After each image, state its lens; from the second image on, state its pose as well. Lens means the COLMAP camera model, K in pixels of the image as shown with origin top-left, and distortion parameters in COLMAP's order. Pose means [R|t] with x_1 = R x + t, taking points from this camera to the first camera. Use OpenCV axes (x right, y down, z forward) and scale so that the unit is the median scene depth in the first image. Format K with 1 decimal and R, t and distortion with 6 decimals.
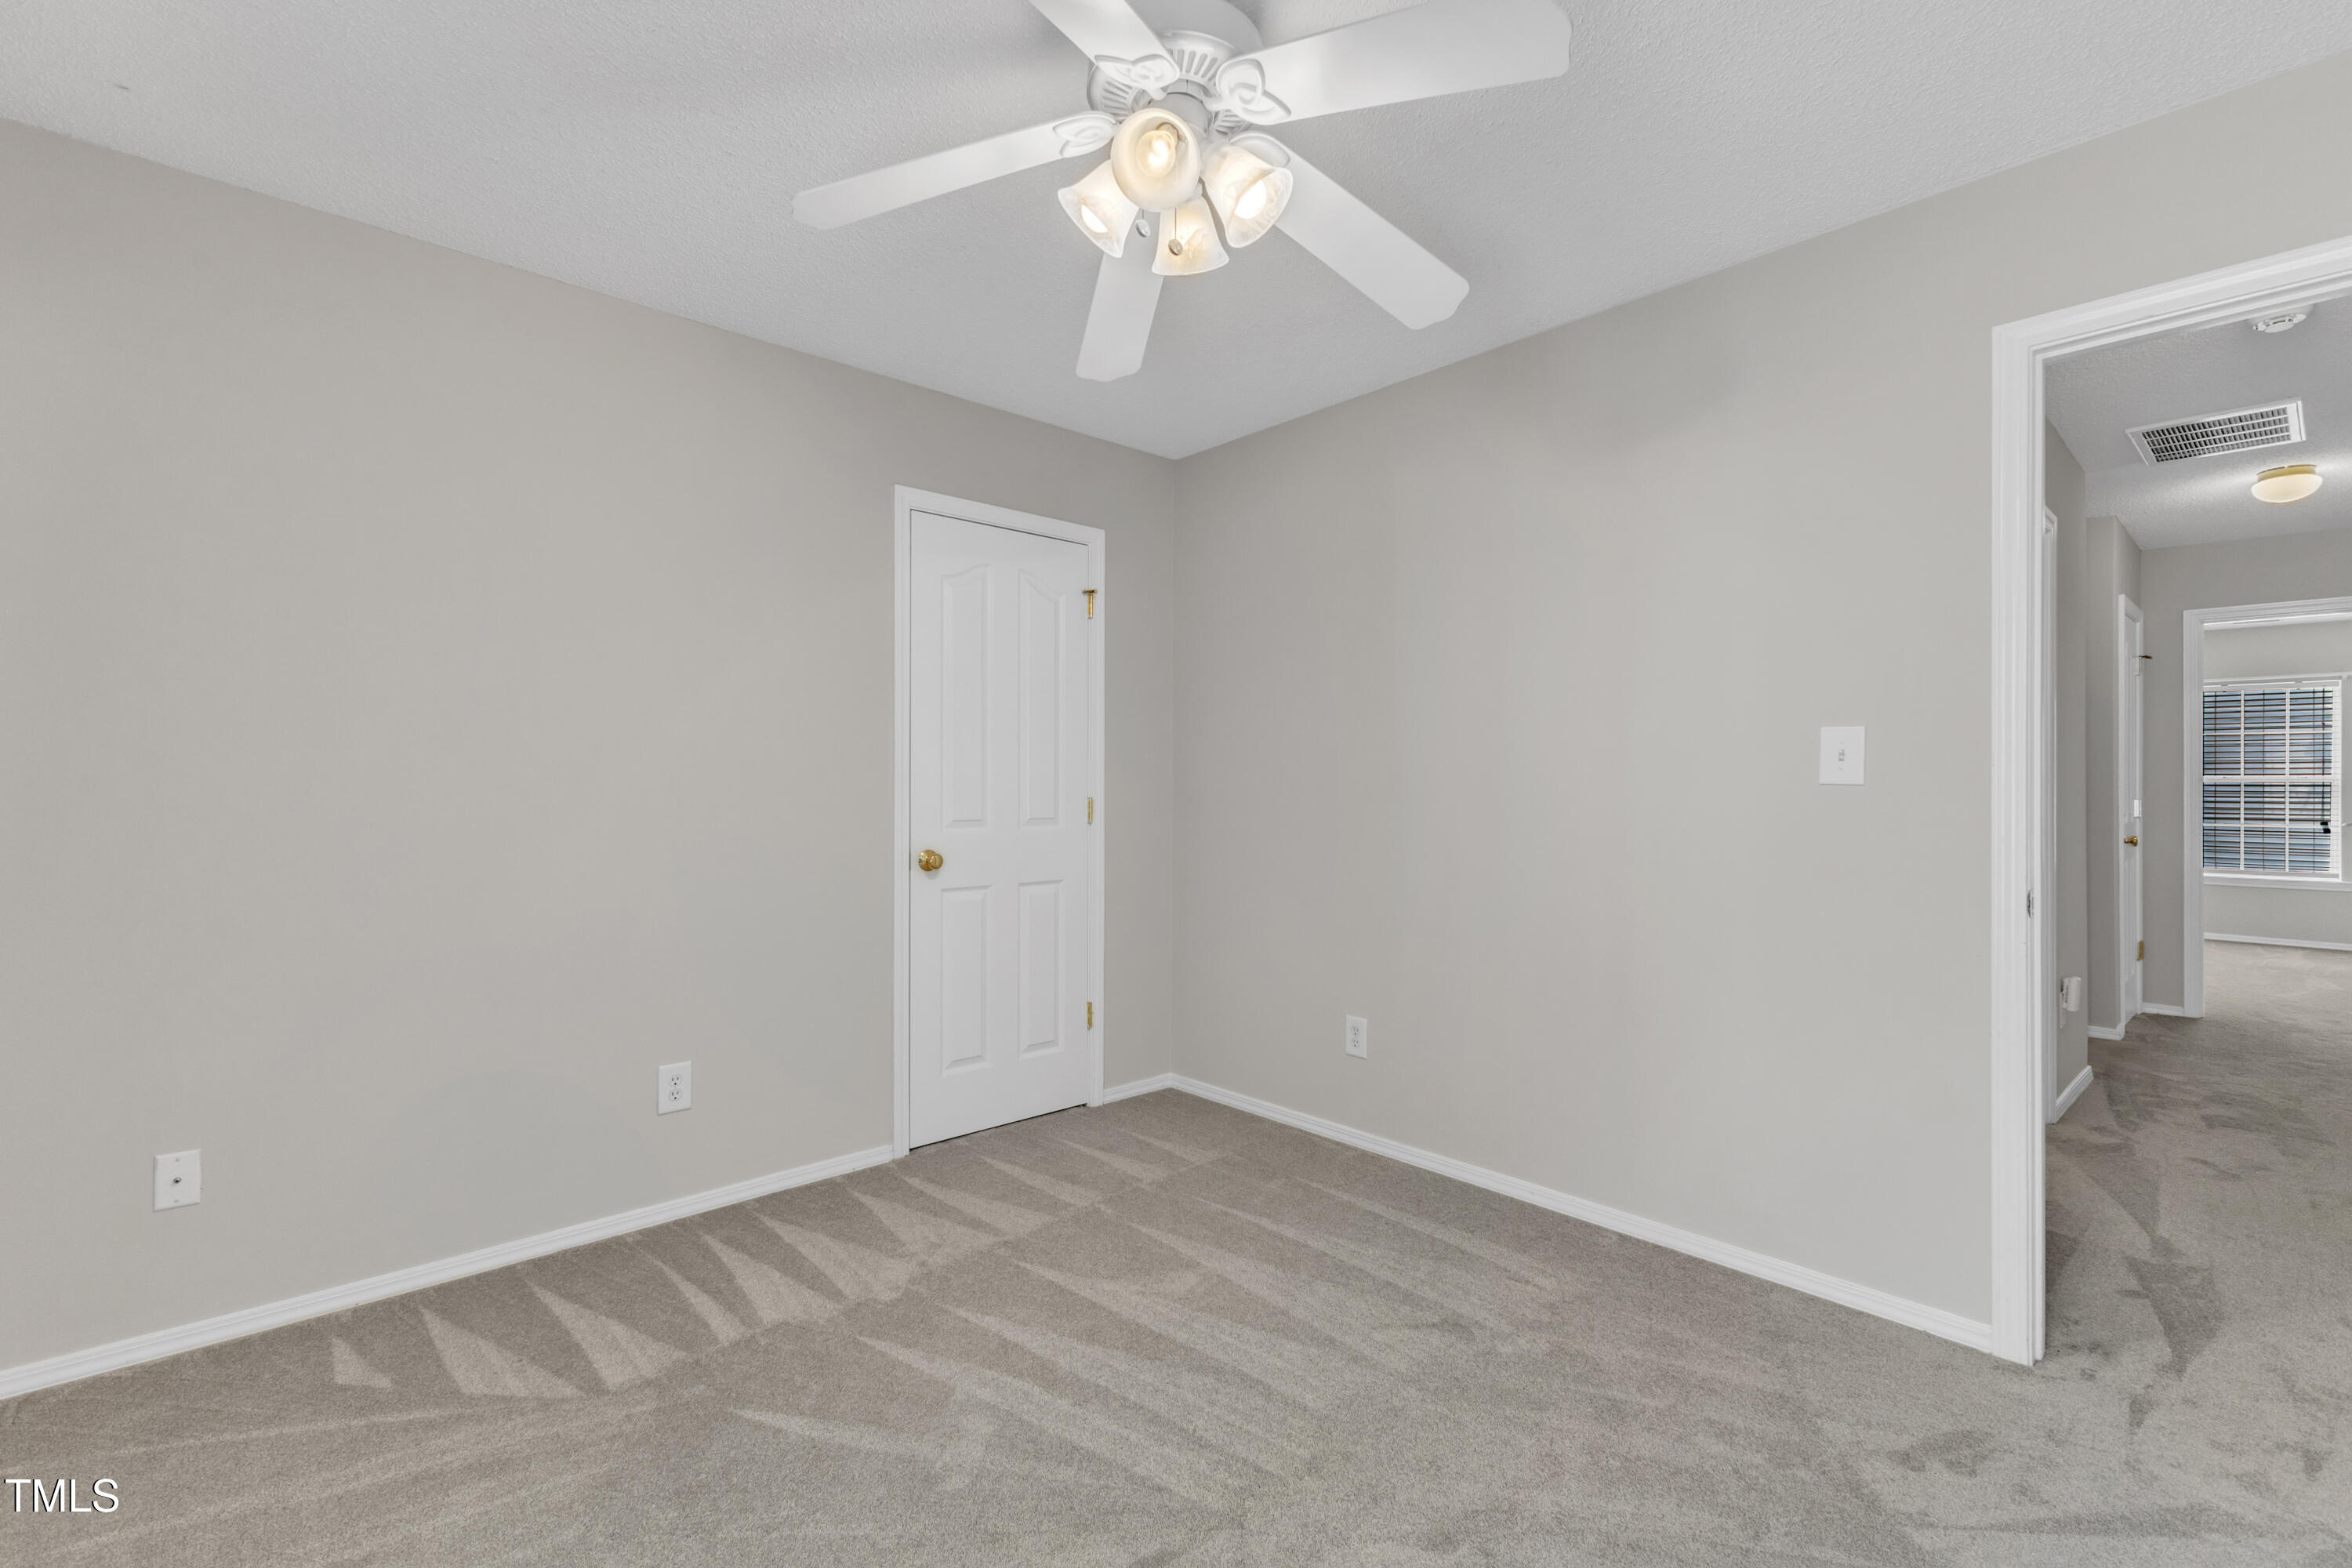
lens RADIAL K [[1062.3, 0, 1167.8], [0, 1062.3, 775.4], [0, 0, 1]] dist [0.013738, -0.000185]
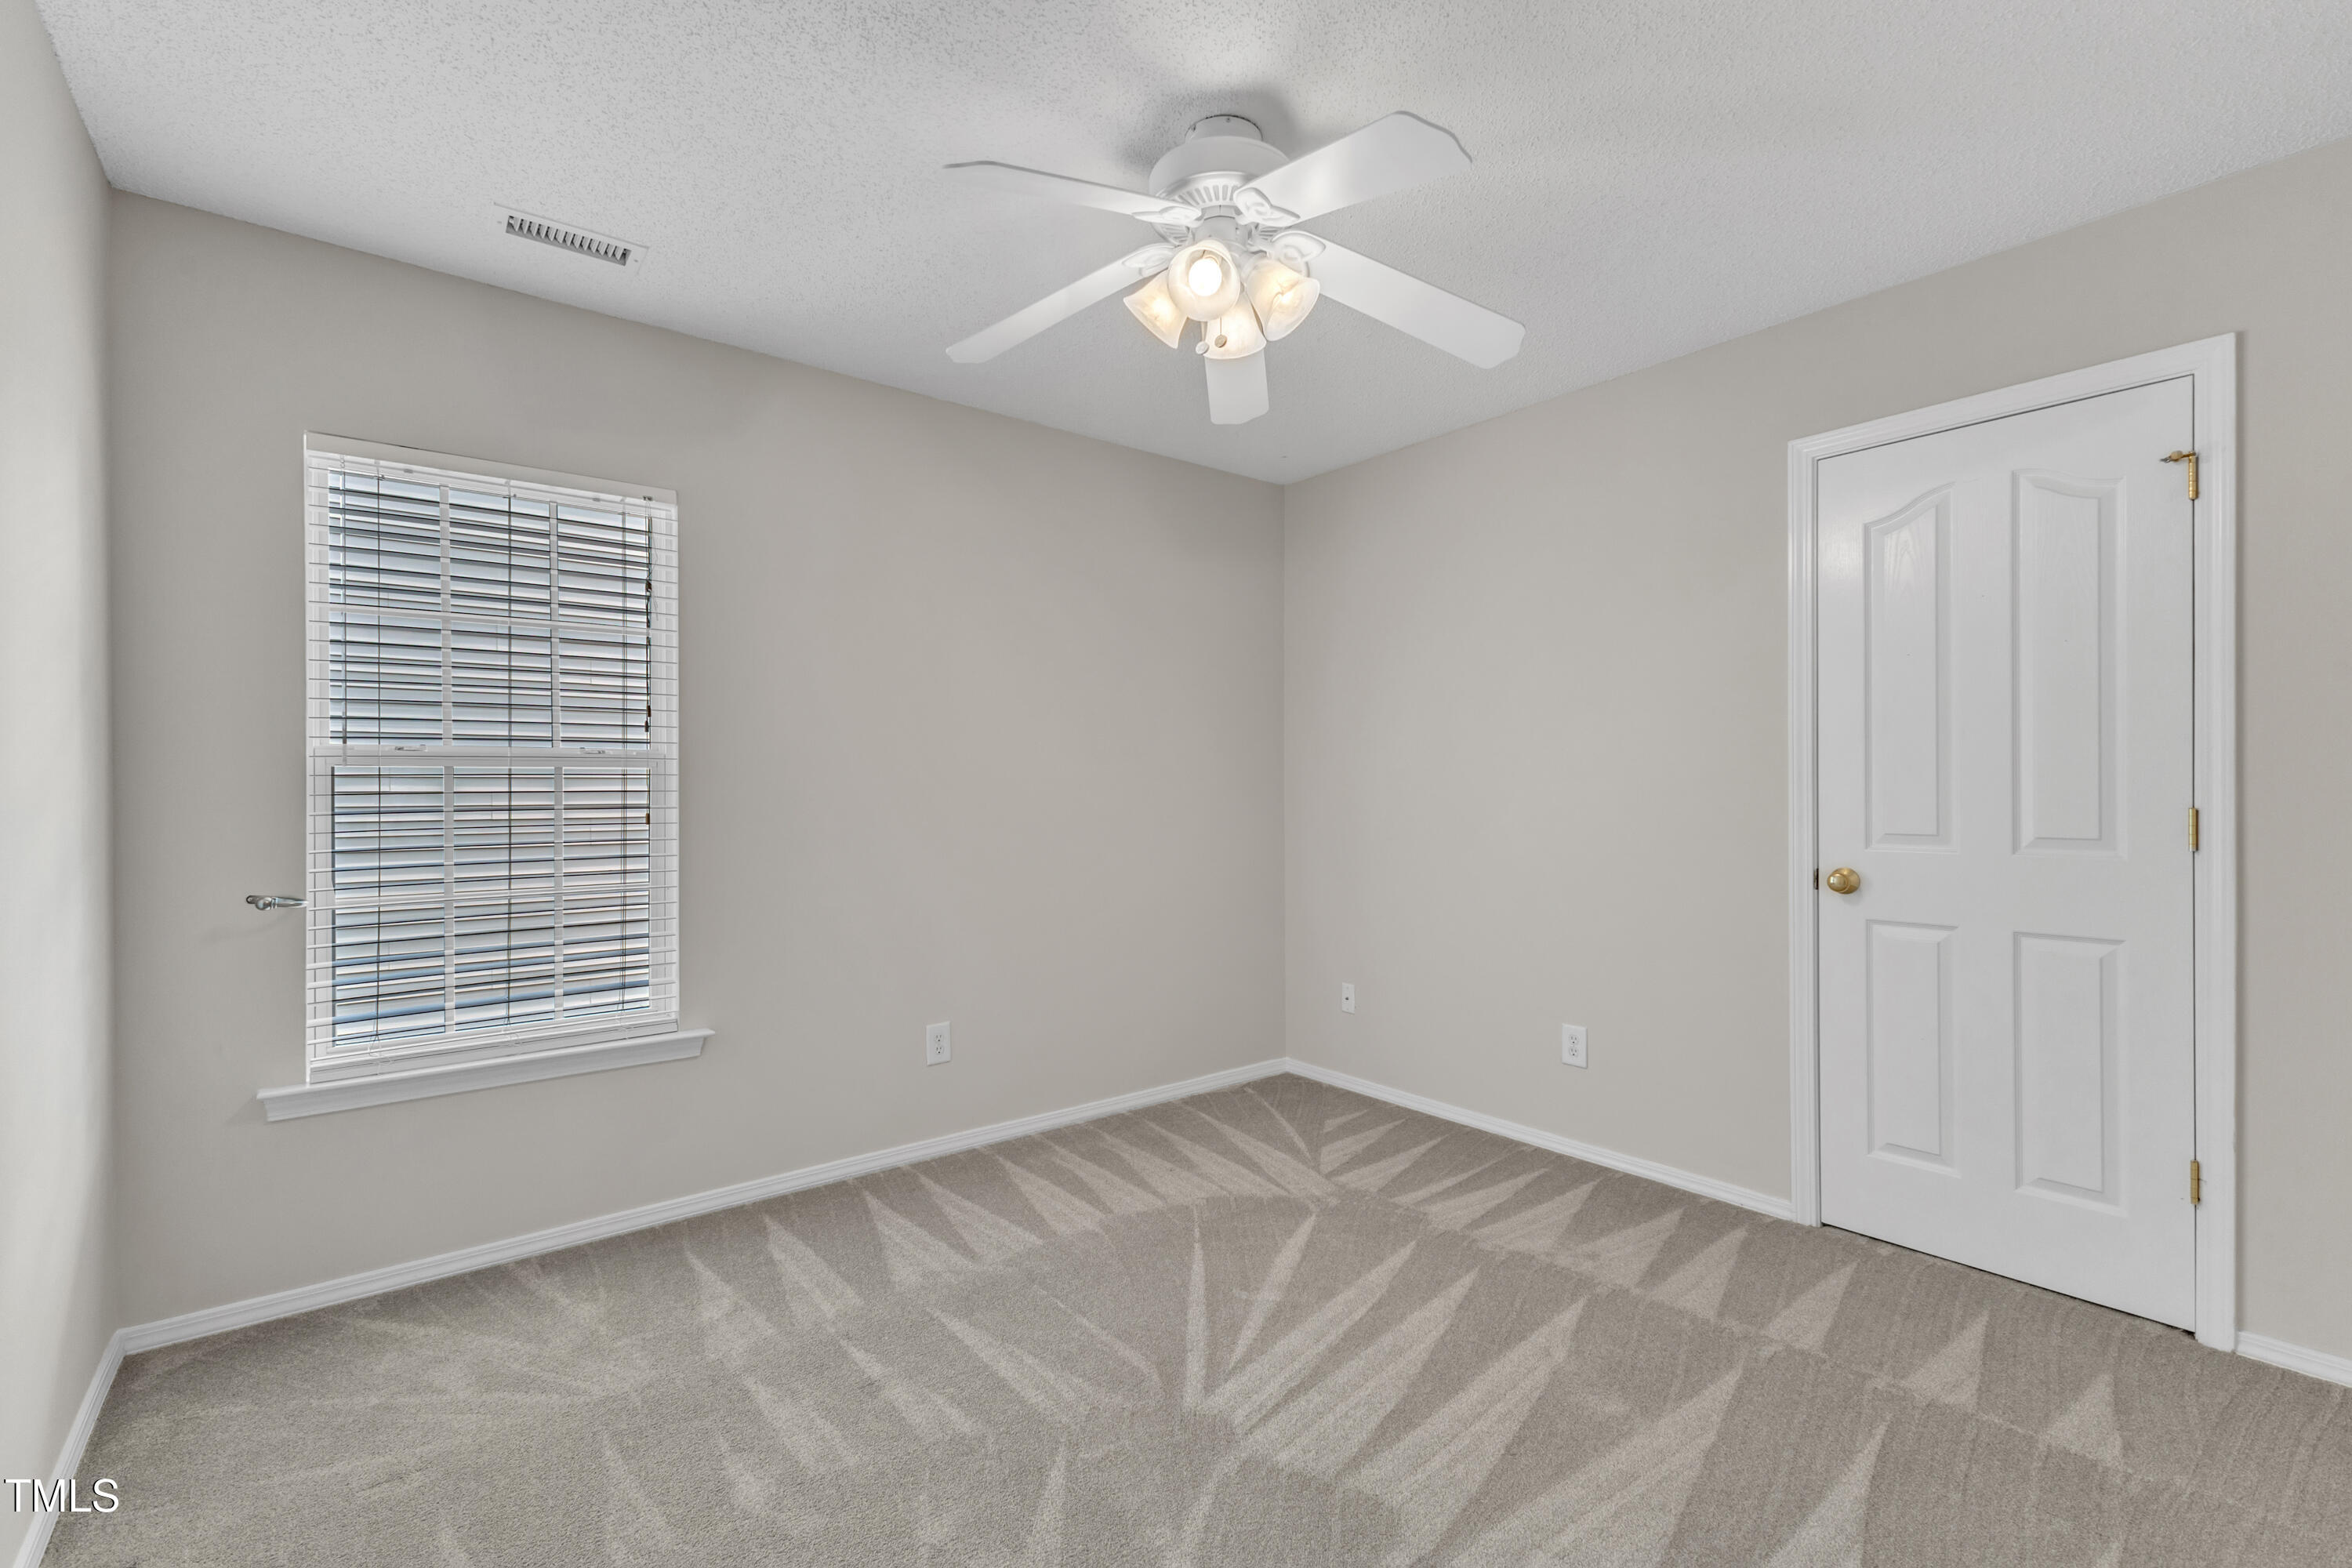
lens RADIAL K [[1009.9, 0, 1166.1], [0, 1009.9, 793.9], [0, 0, 1]] dist [0.013161, 0.000043]
pose [[-0.070078, -0.004043, -0.997533, 0.721241], [0.004446, 0.999981, -0.004365, 0.017645], [0.997532, -0.004741, -0.070059, 0.658217]]
